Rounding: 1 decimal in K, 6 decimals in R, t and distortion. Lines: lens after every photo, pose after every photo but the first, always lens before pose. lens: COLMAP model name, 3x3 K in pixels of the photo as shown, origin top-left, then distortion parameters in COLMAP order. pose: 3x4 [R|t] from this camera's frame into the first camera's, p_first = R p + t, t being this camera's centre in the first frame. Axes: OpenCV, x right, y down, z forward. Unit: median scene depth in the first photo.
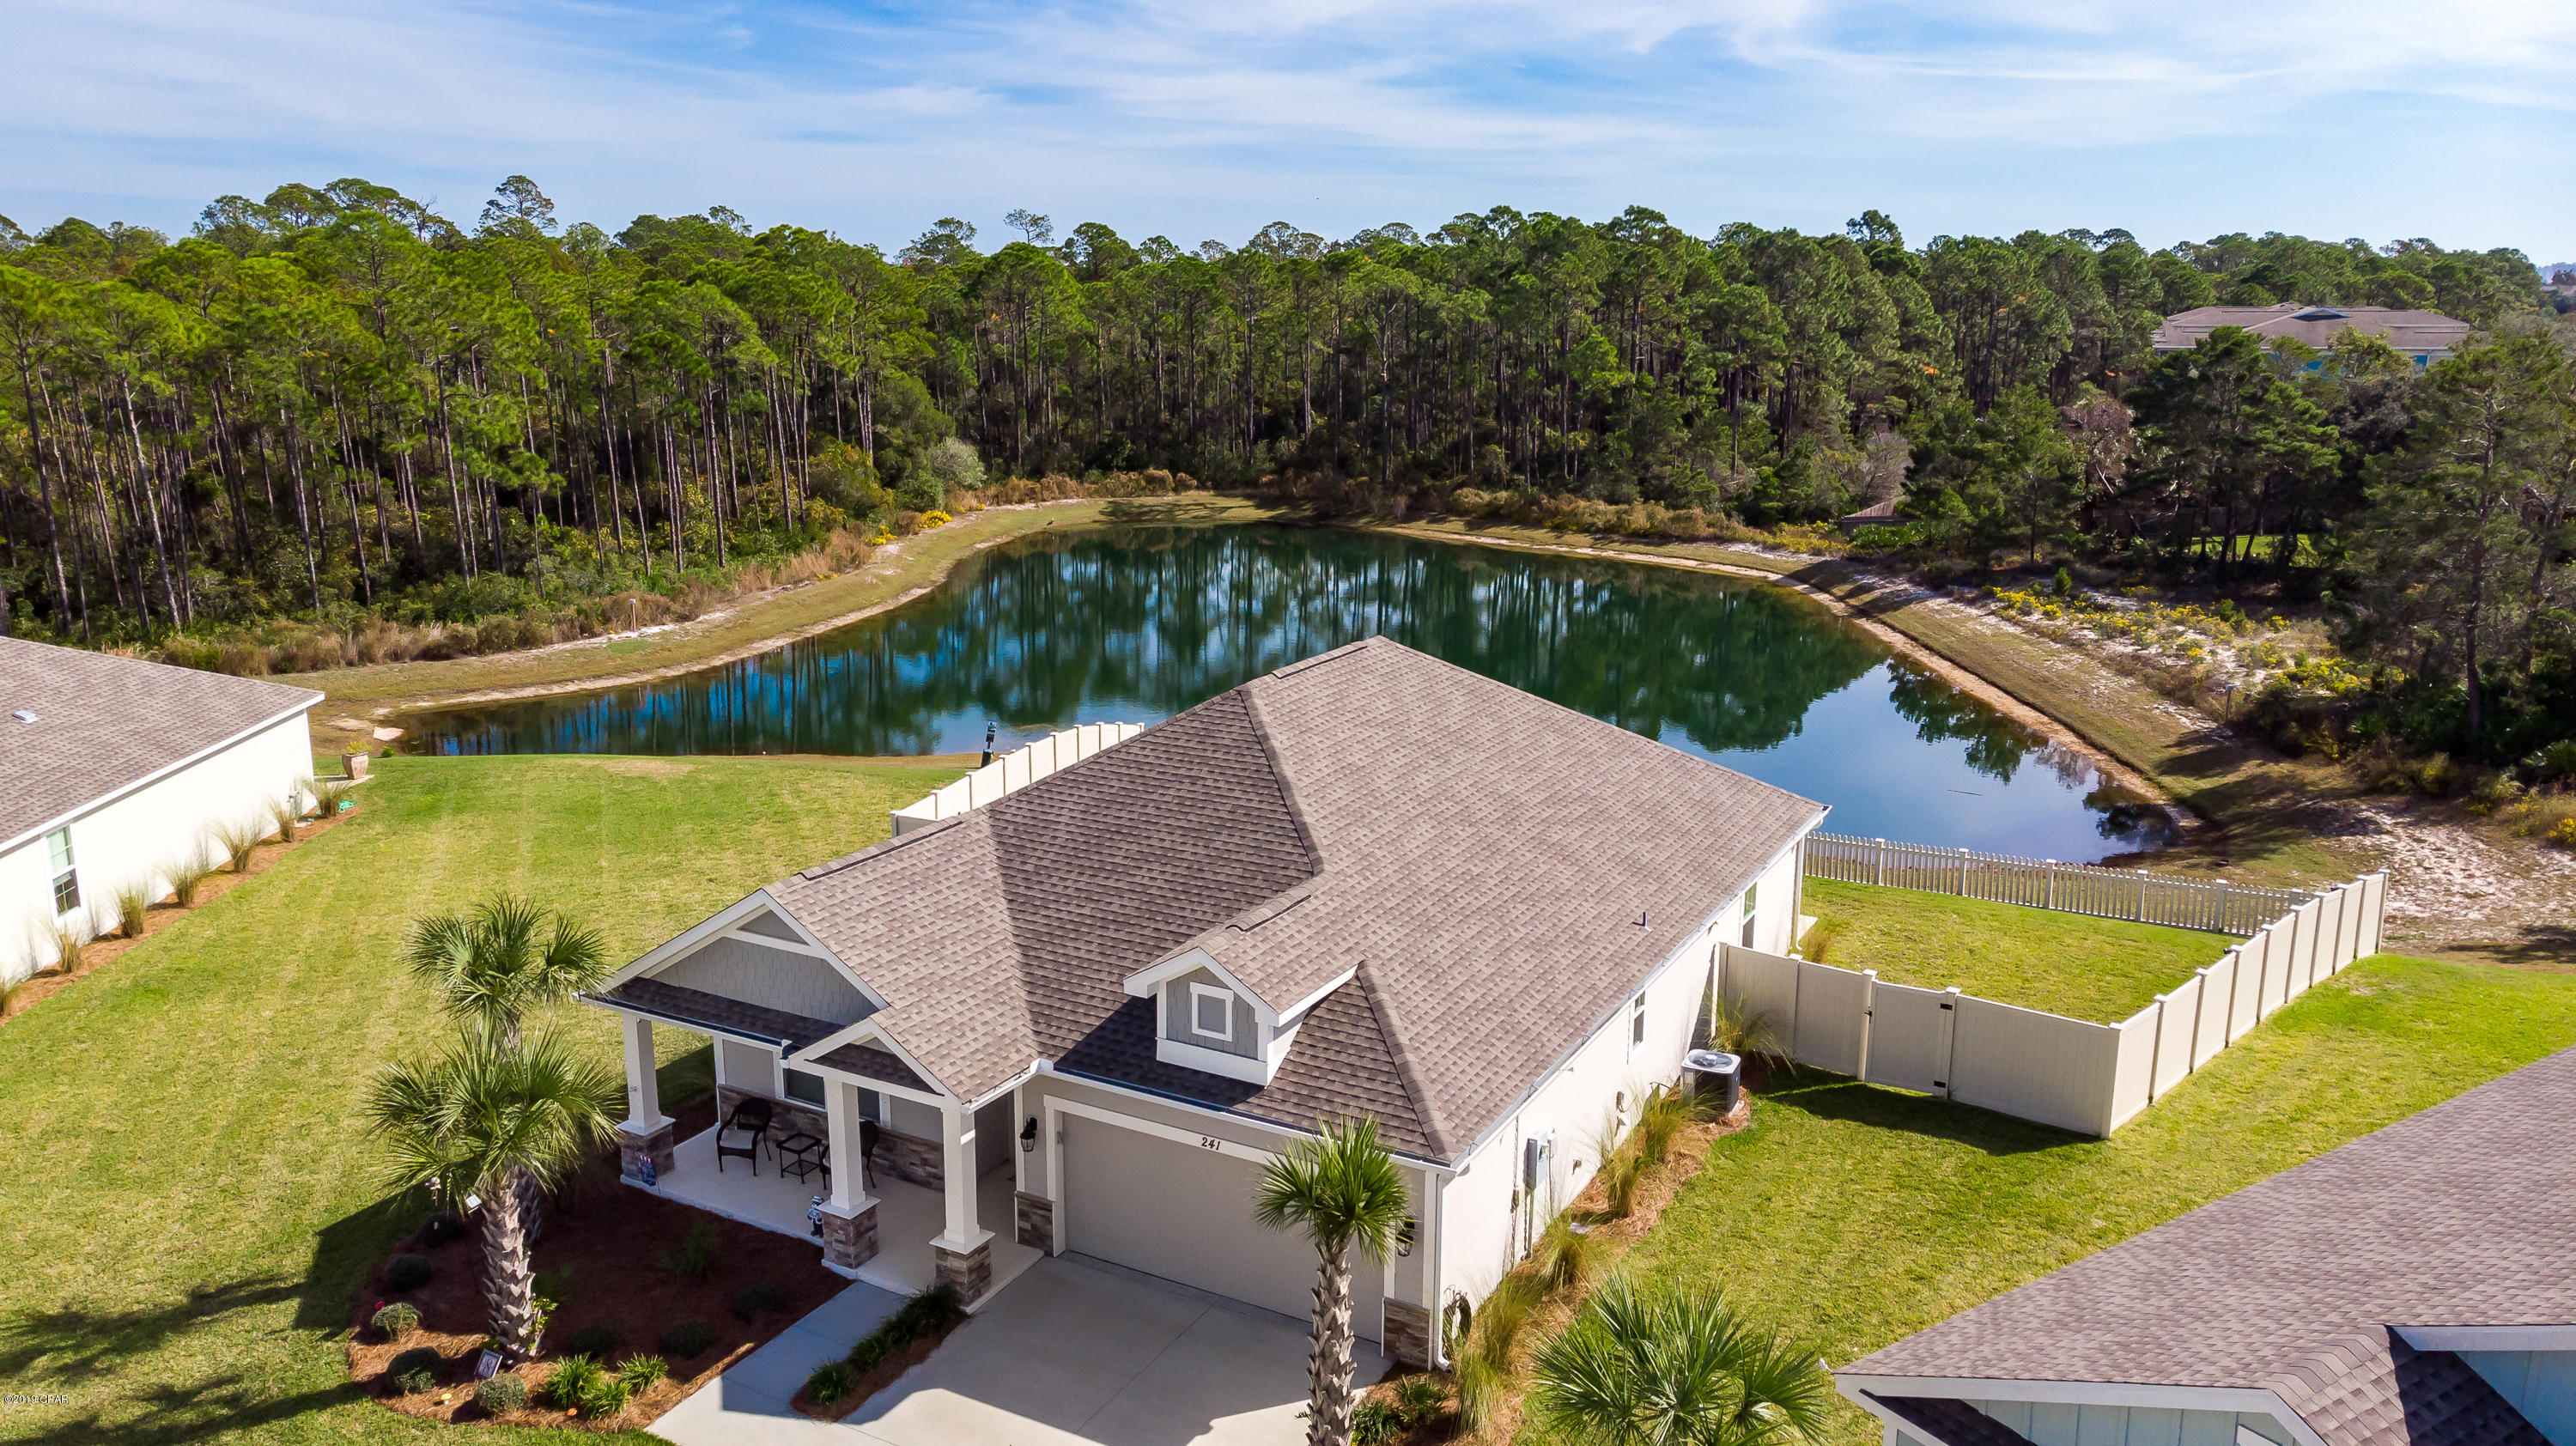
lens RADIAL K [[1839.4, 0, 1293.1], [0, 1839.4, 733.0], [0, 0, 1]] dist [0.018827, 0.028000]
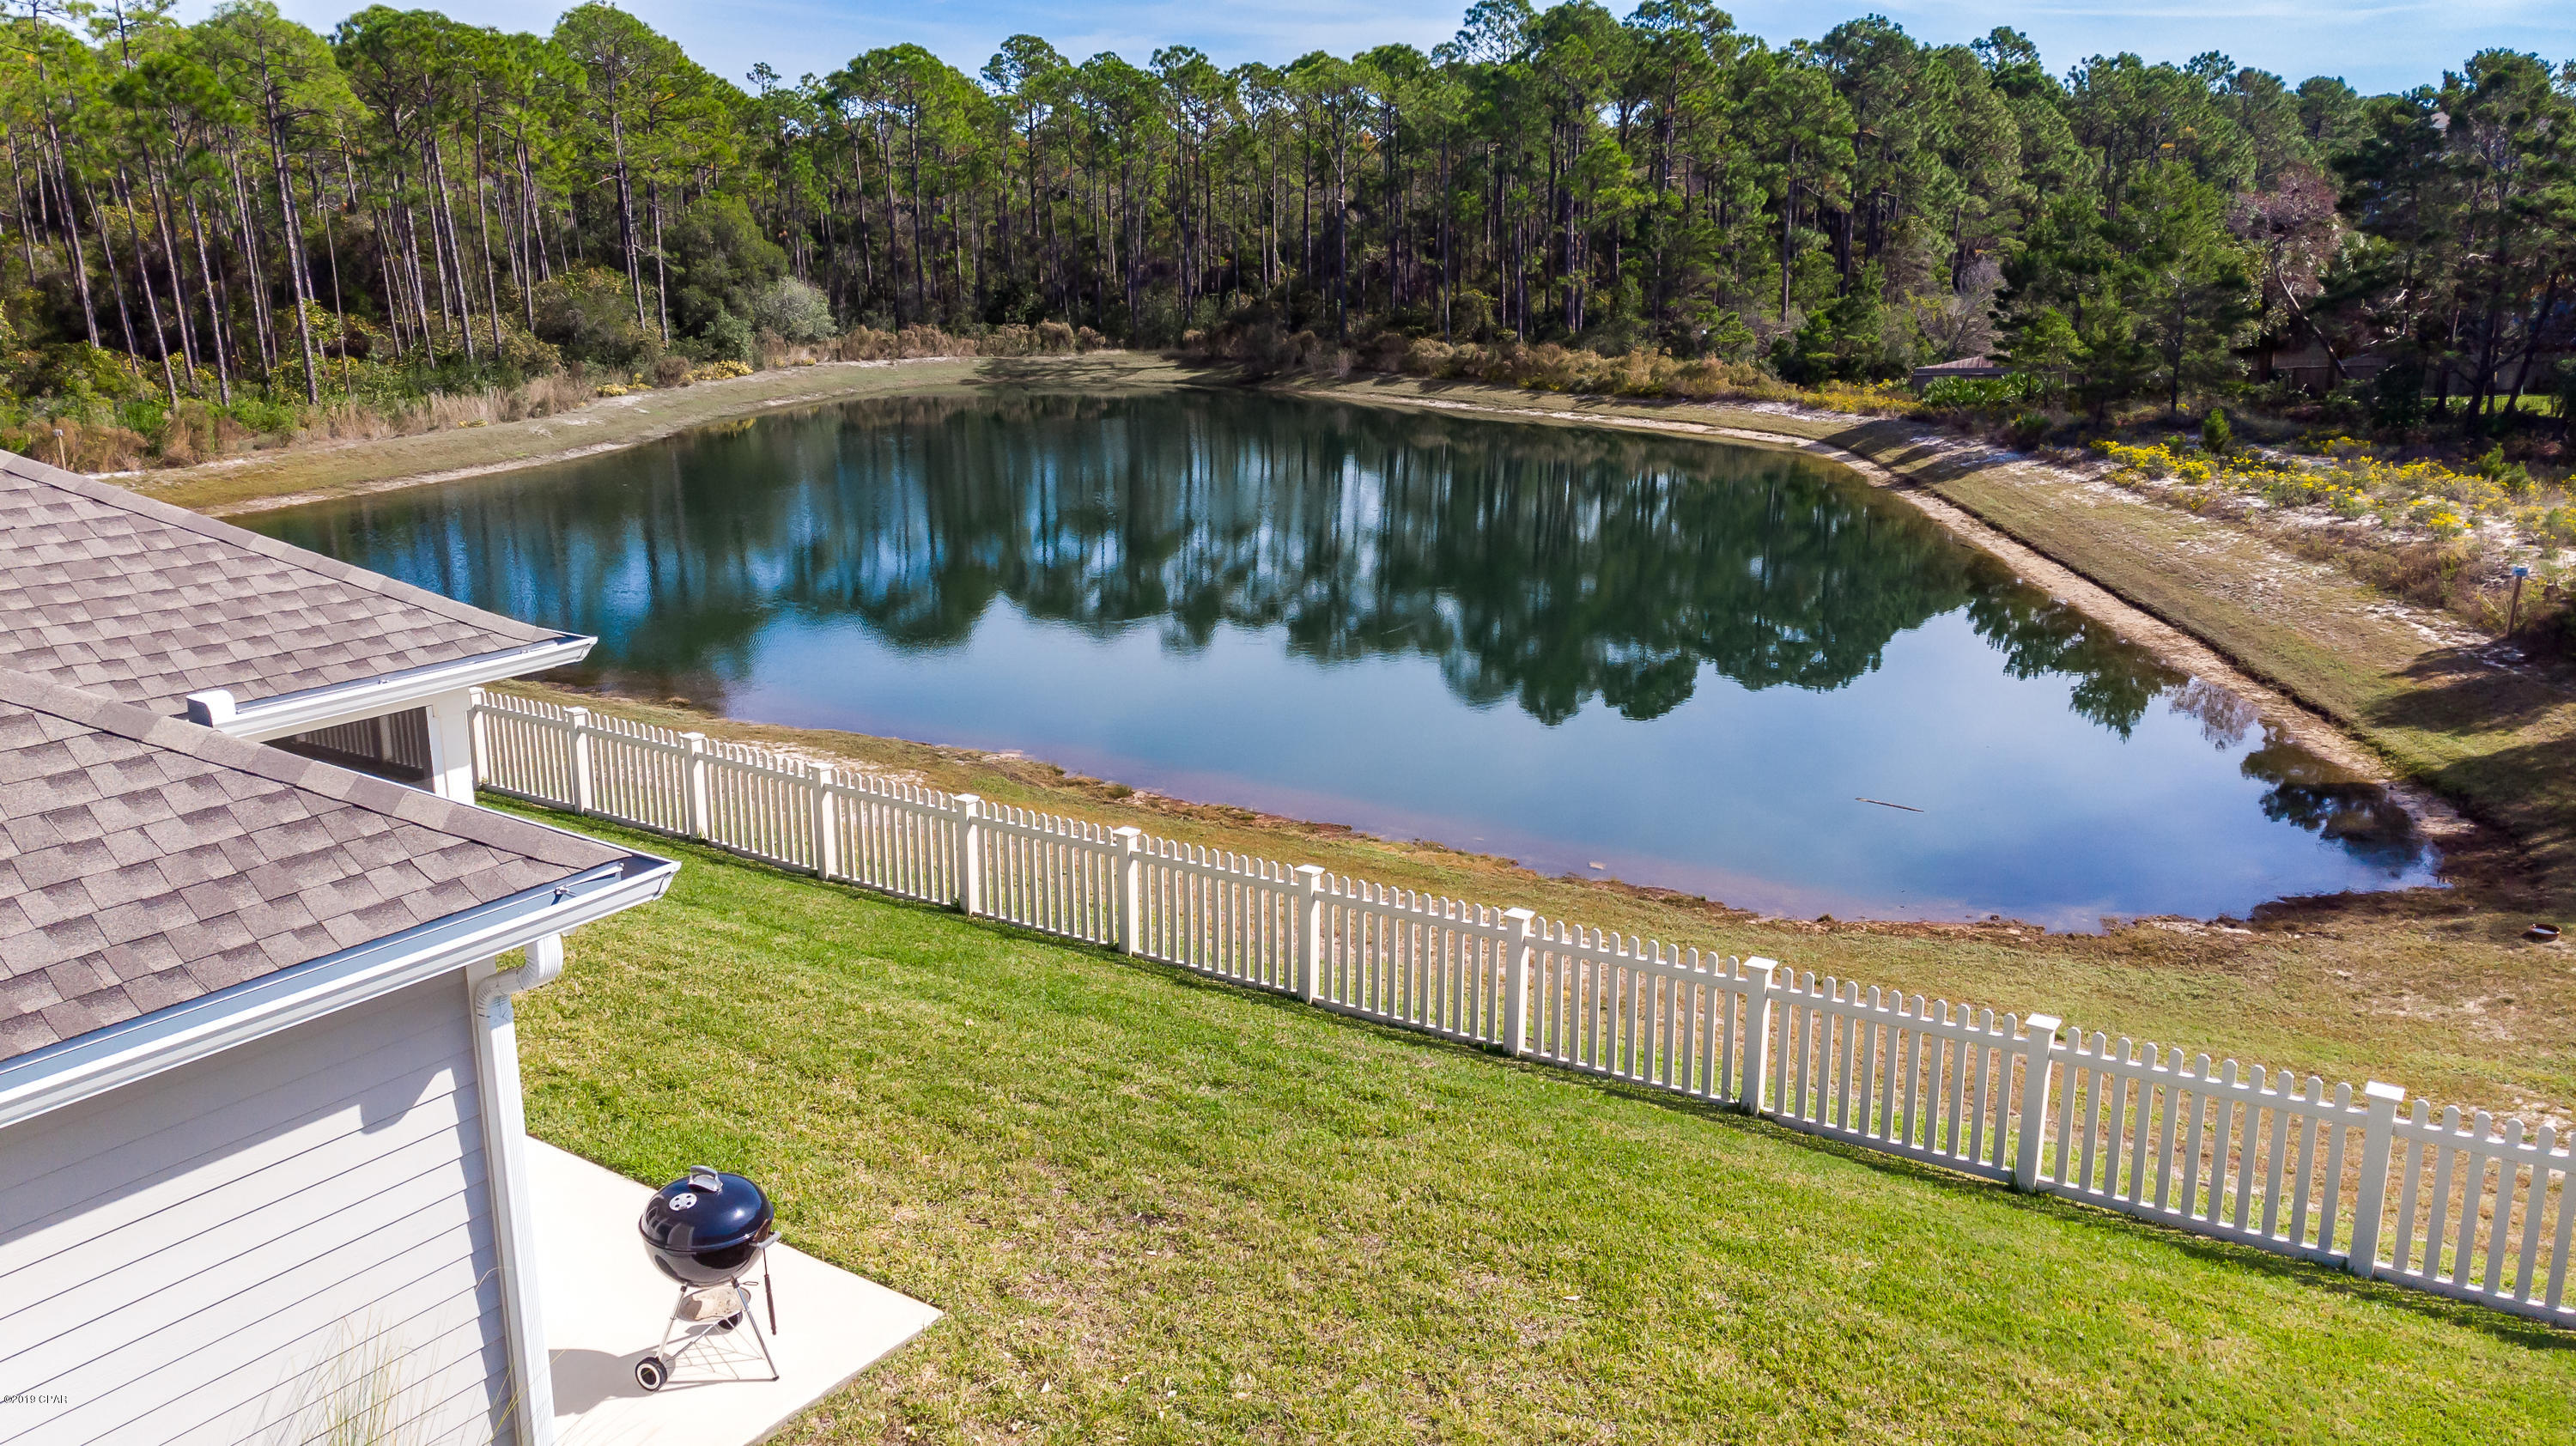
lens RADIAL K [[1839.4, 0, 1277.1], [0, 1839.4, 713.4], [0, 0, 1]] dist [0.018827, 0.028000]
pose [[0.996355, 0.020817, -0.082723, 0.120195], [-0.018790, 0.999506, 0.025212, 0.006435], [0.083206, -0.023565, 0.996254, 0.268789]]
